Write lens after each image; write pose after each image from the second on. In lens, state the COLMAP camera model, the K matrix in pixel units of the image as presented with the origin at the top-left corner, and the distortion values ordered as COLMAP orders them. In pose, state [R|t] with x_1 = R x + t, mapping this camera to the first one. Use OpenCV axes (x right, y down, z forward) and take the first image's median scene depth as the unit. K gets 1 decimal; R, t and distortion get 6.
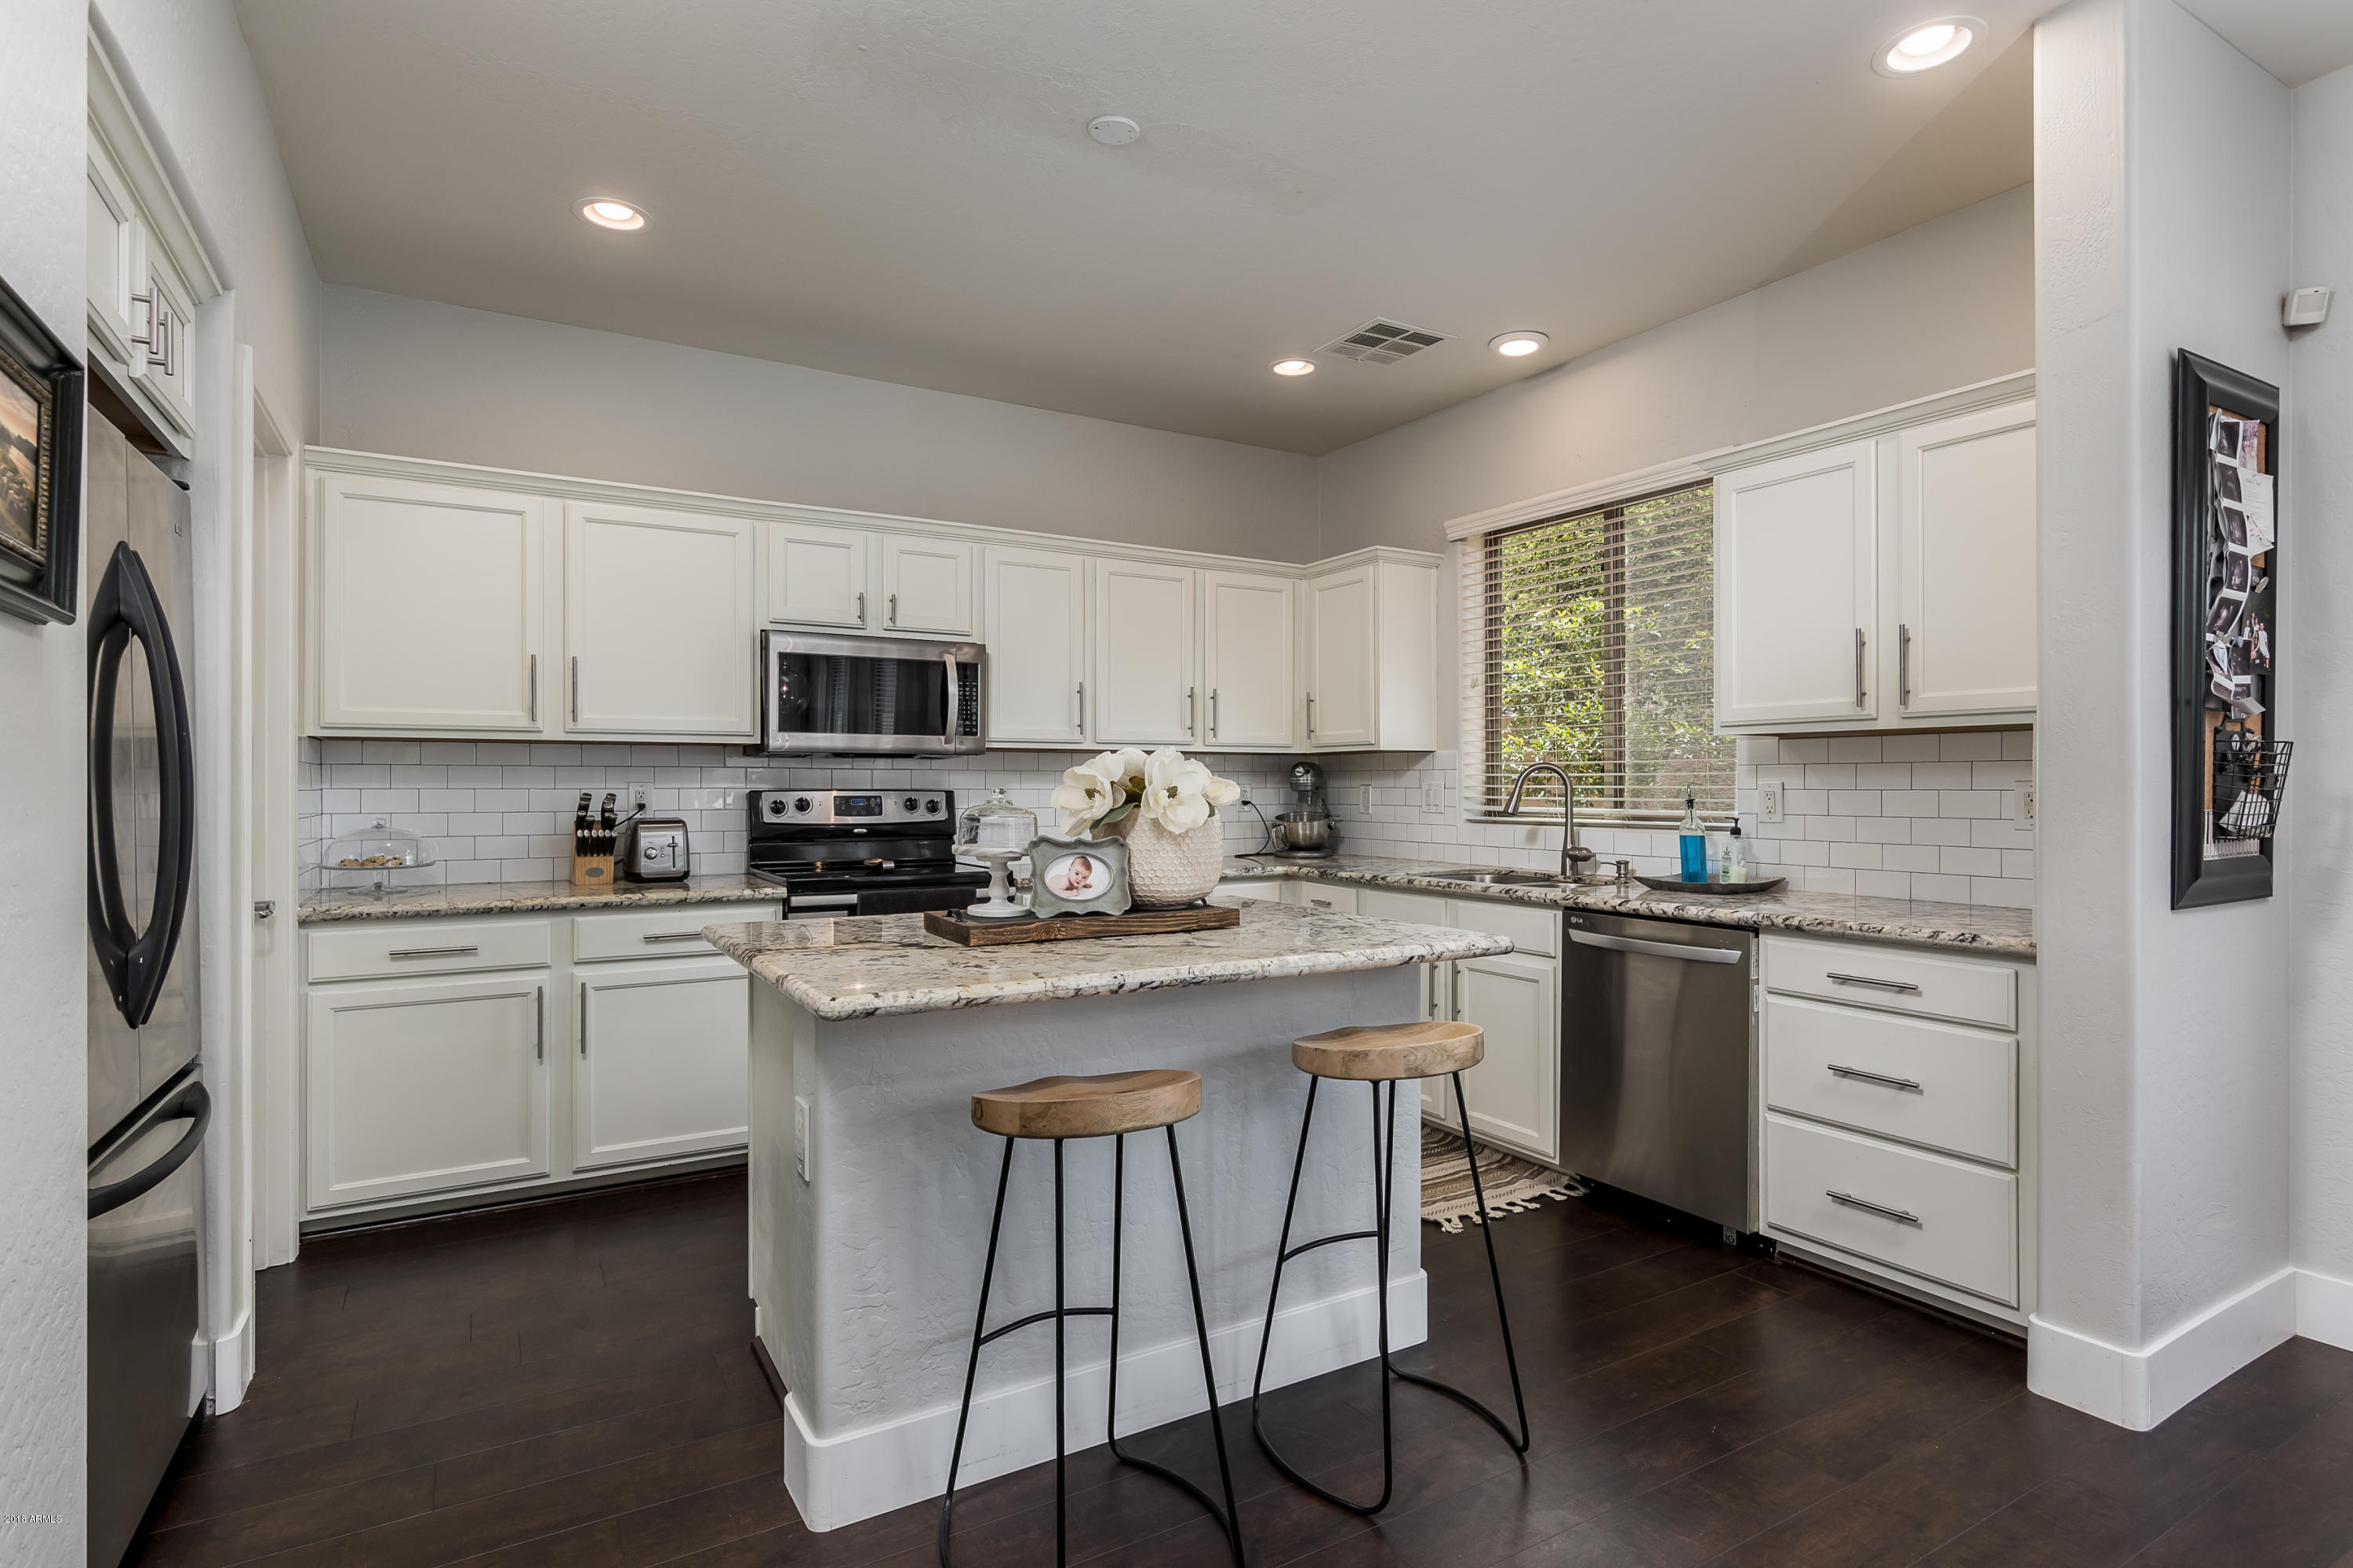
lens RADIAL K [[1162.7, 0, 1158.9], [0, 1162.7, 799.4], [0, 0, 1]] dist [0.009261, -0.001374]
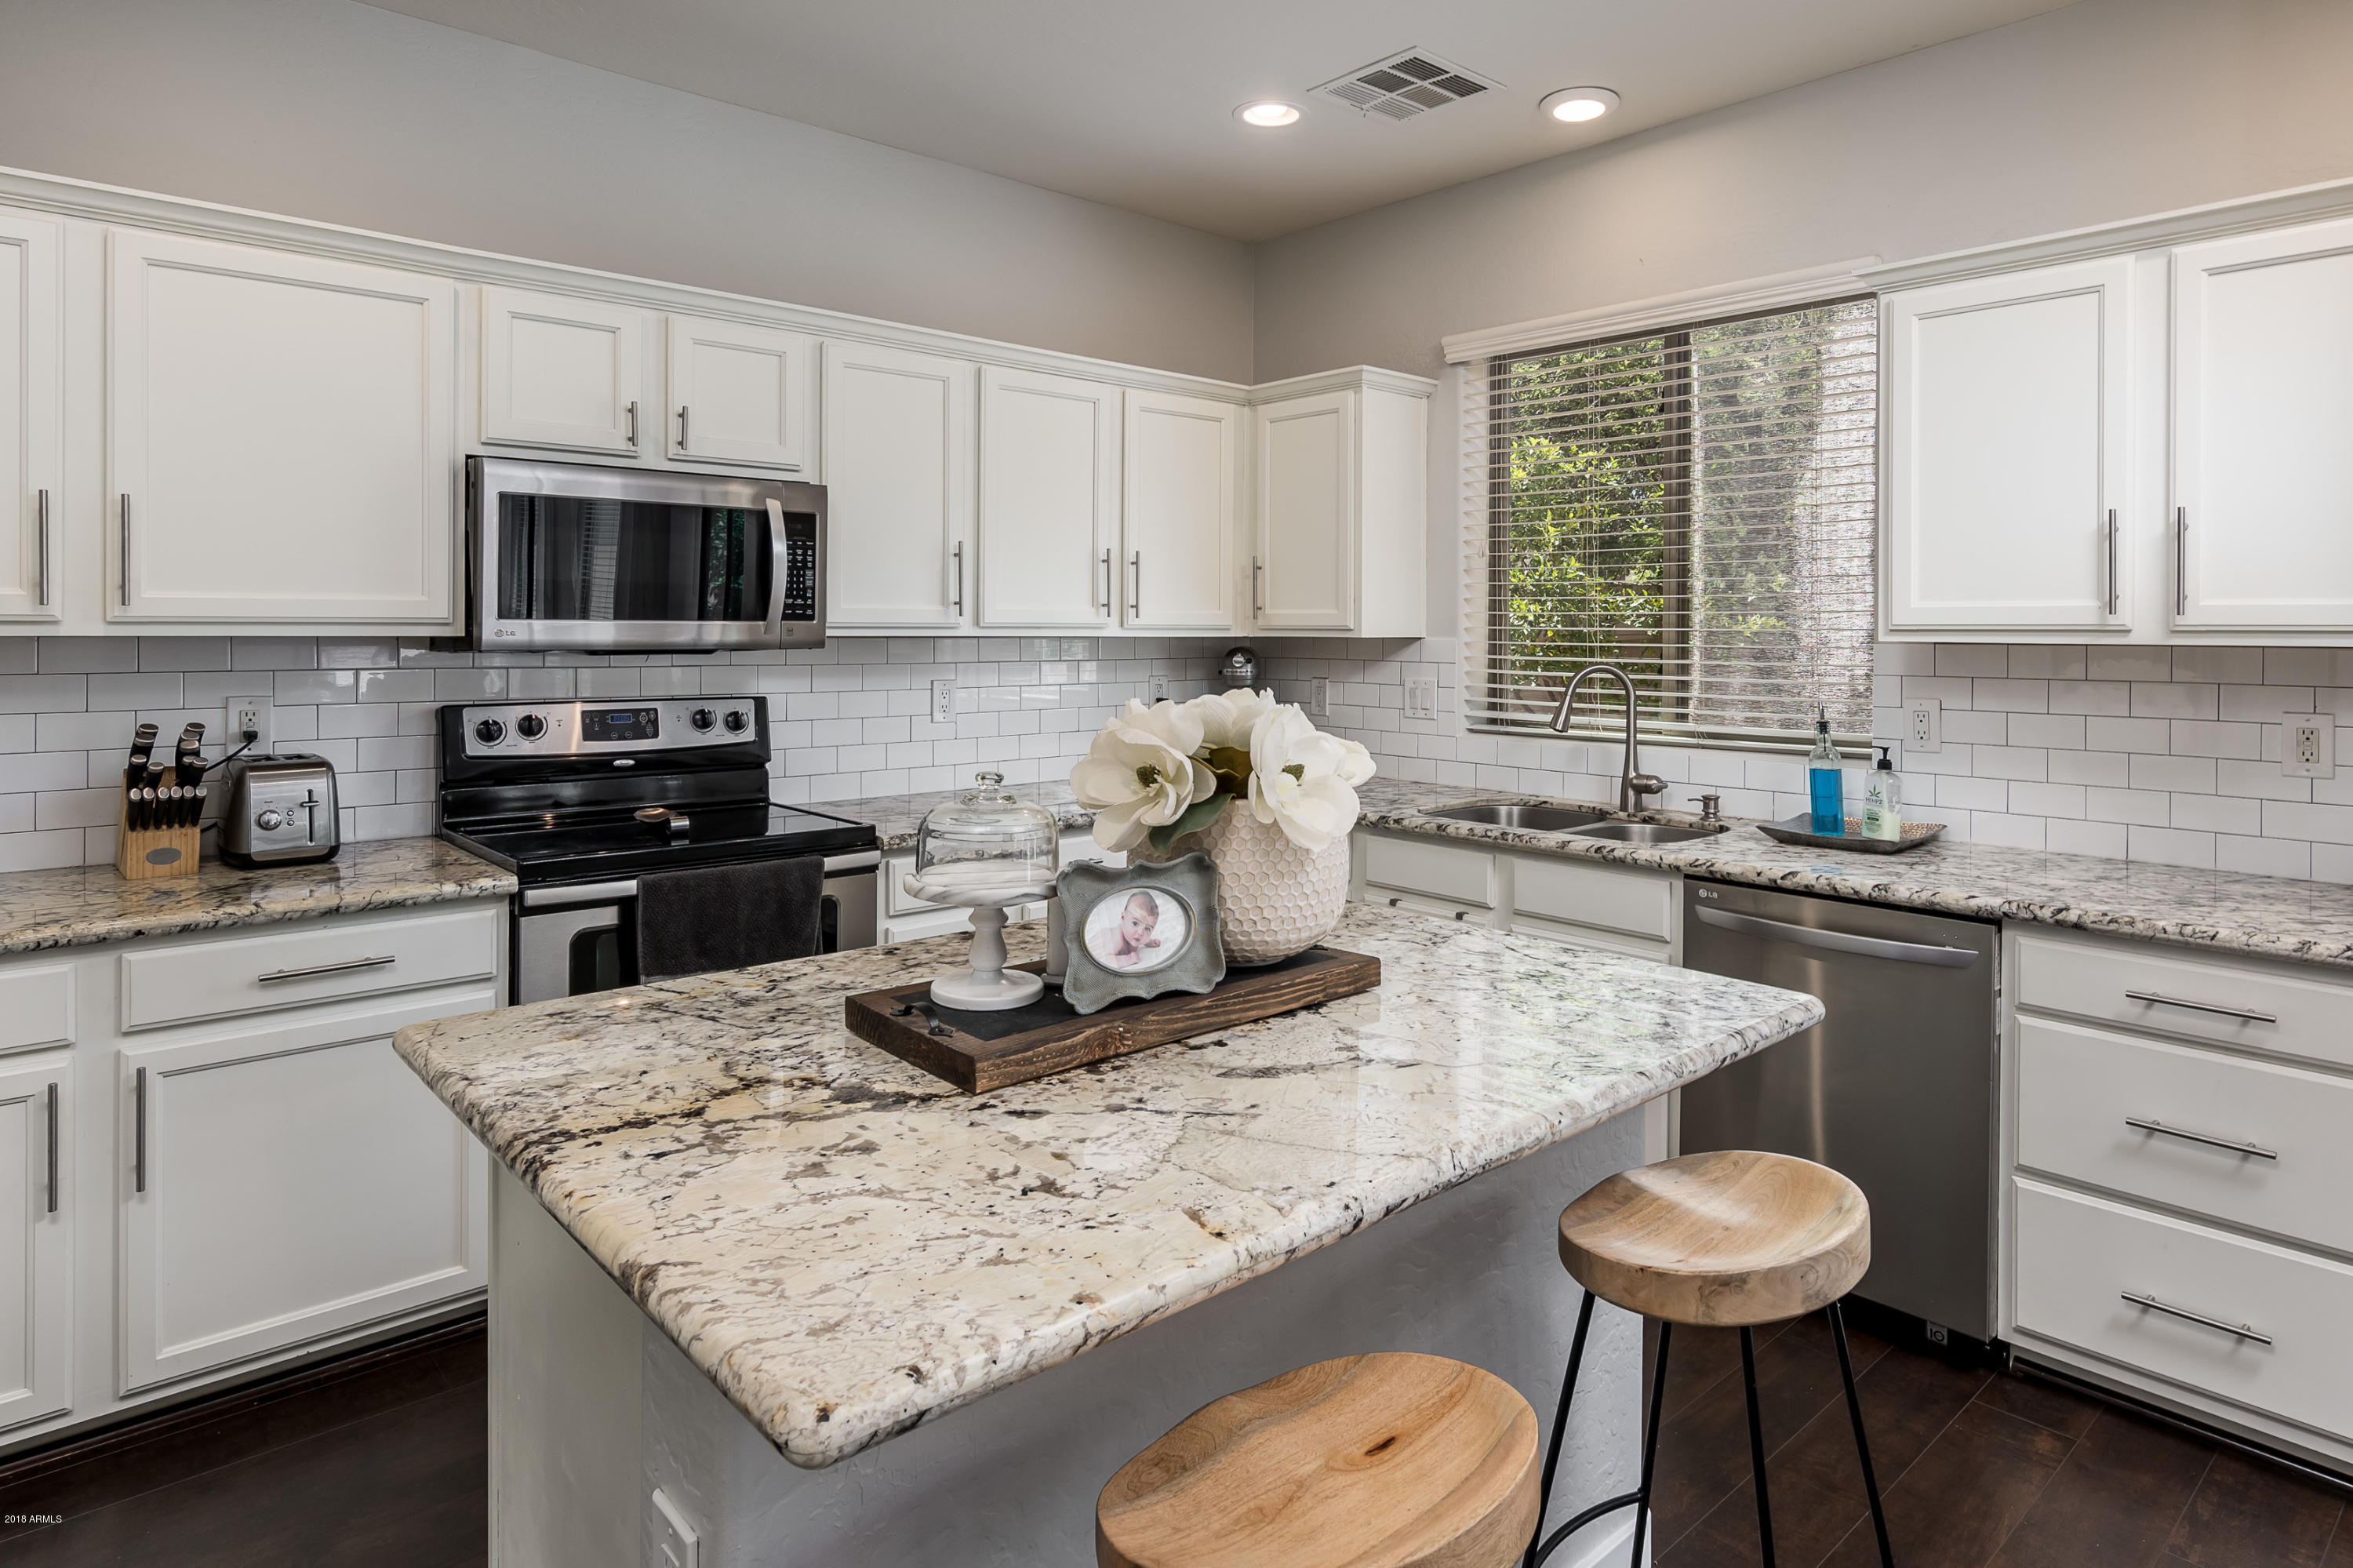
lens RADIAL K [[1325.7, 0, 1198.3], [0, 1325.7, 644.8], [0, 0, 1]] dist [-0.002295, -0.000352]
pose [[0.977716, 0.001891, 0.209924, -0.113579], [-0.001325, 0.999995, -0.002836, -0.044502], [-0.209929, 0.002494, 0.977714, 0.236204]]
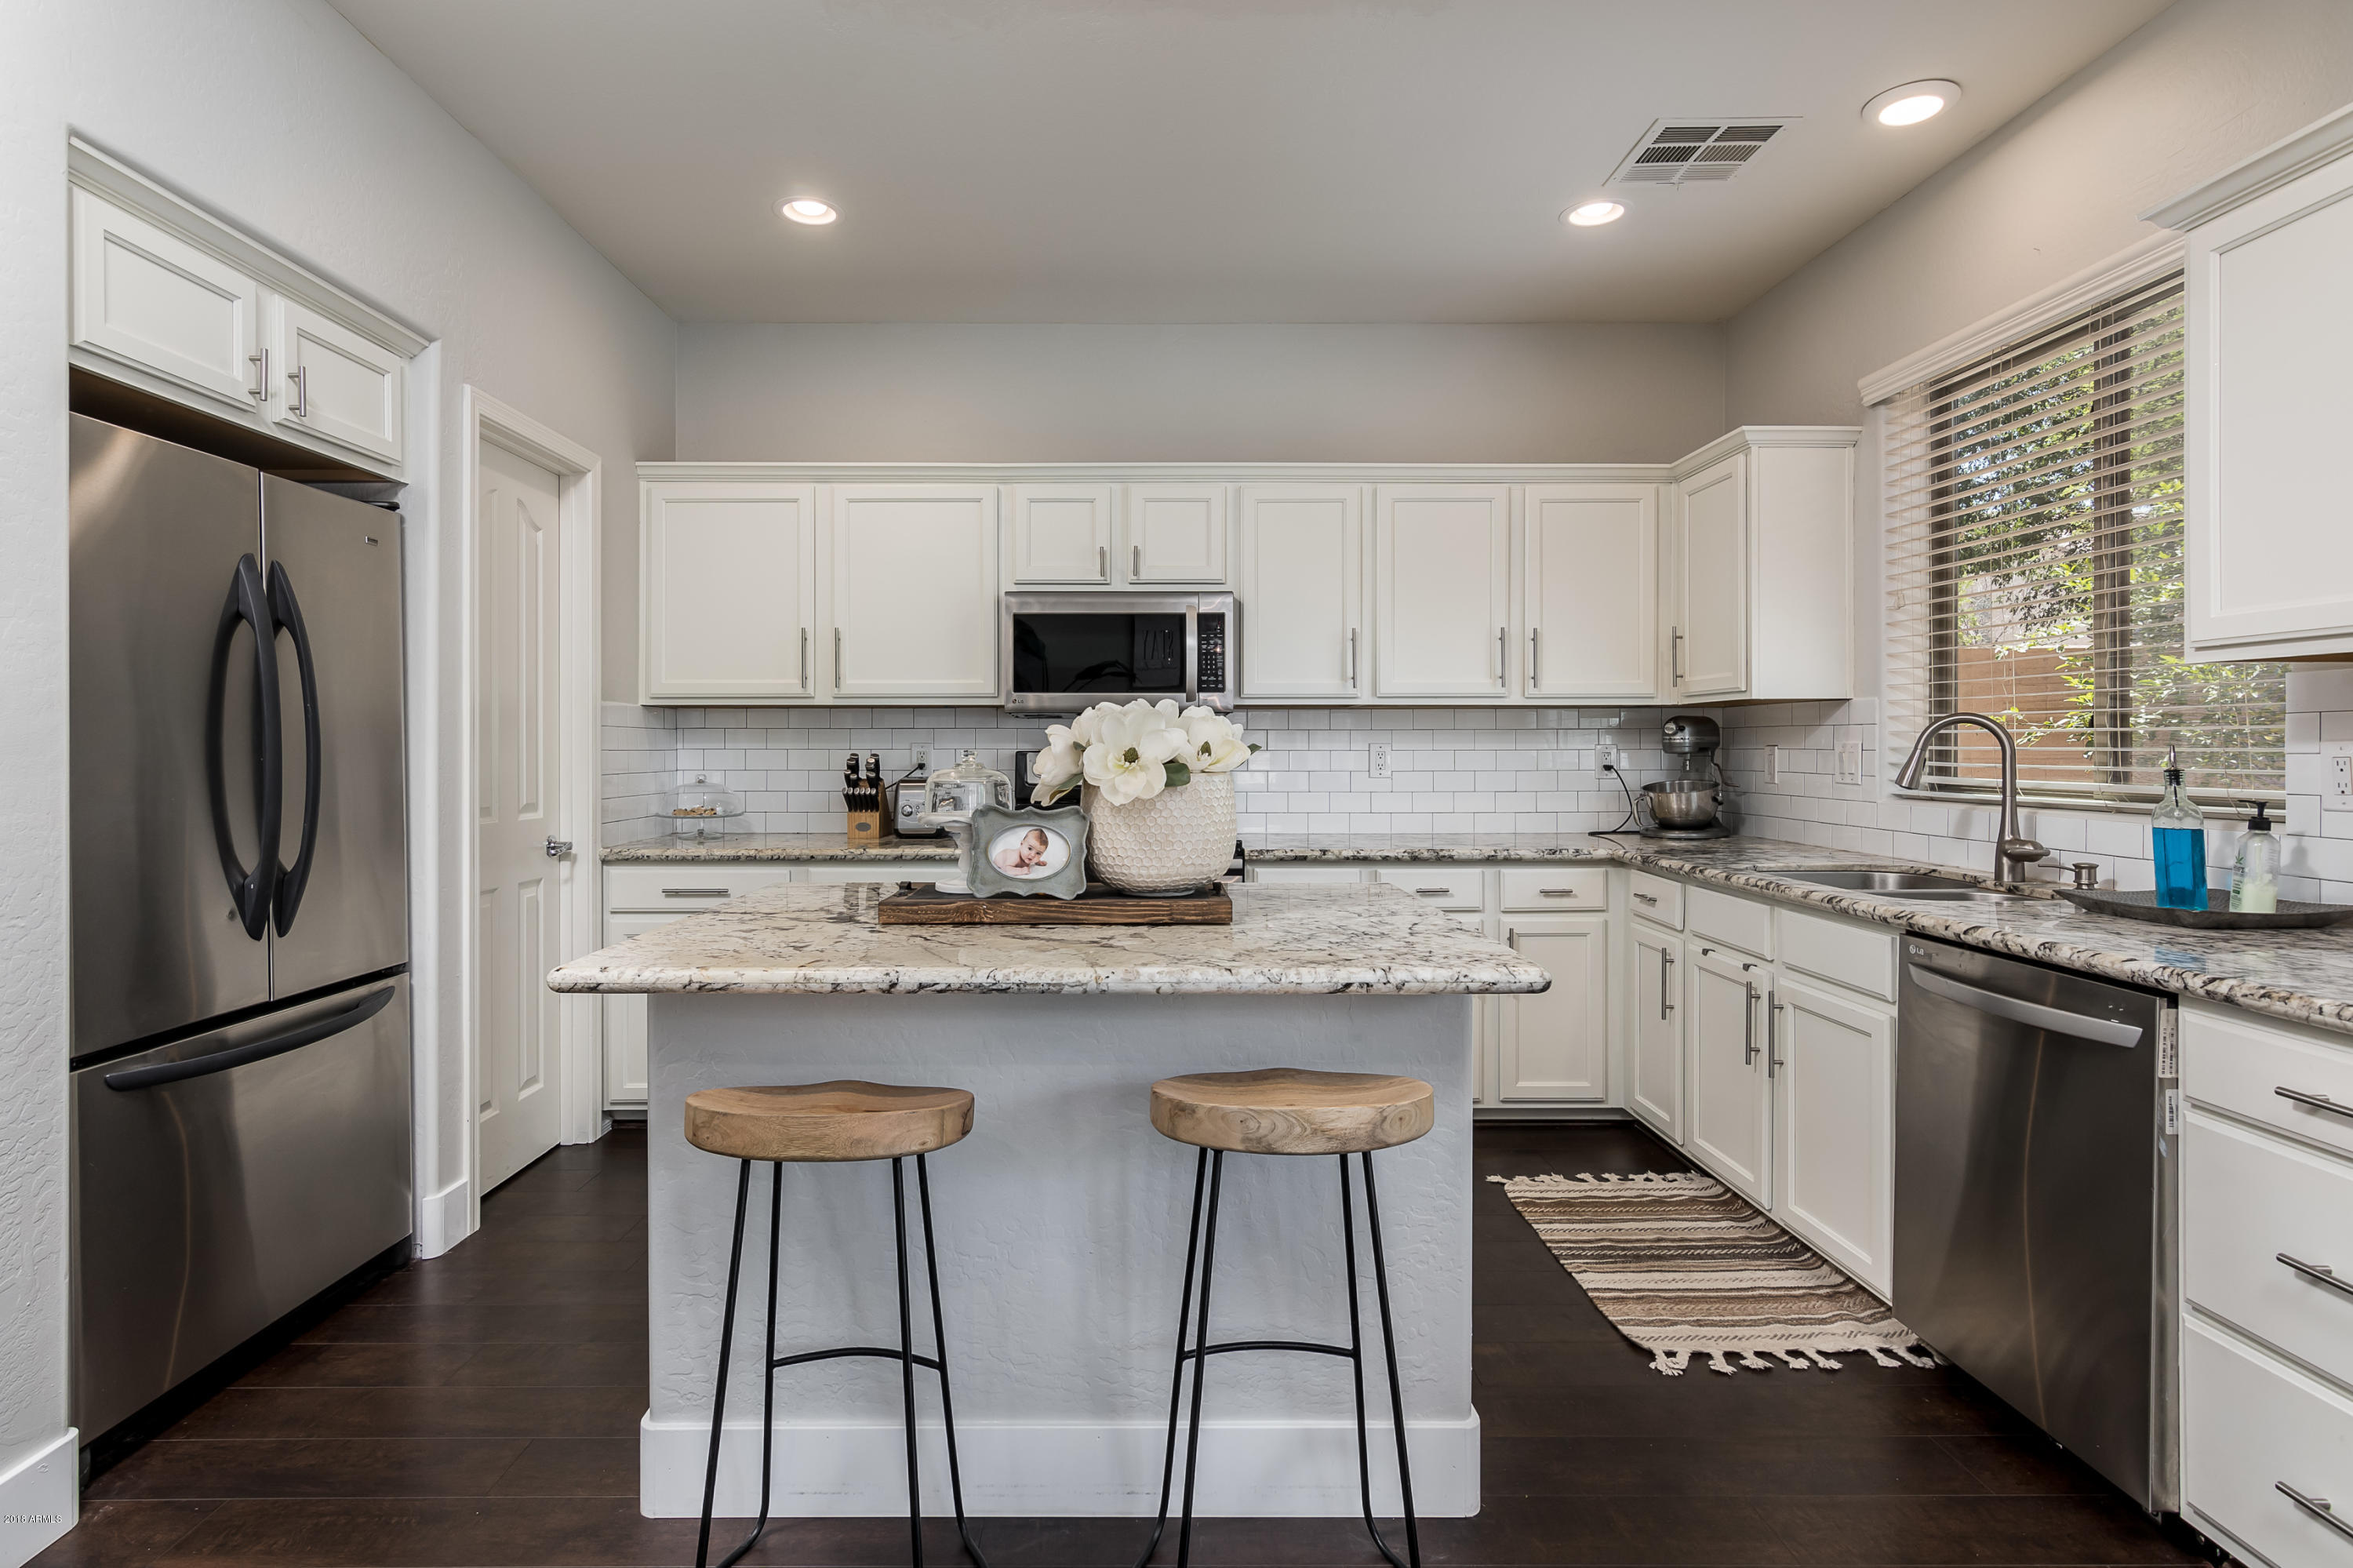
lens RADIAL K [[1181.1, 0, 1137.3], [0, 1181.1, 761.7], [0, 0, 1]] dist [0.001986, 0.004080]
pose [[0.867633, 0.006462, -0.497163, 0.281132], [-0.006132, 0.999979, 0.002296, -0.002018], [0.497168, 0.001057, 0.867654, 0.179516]]
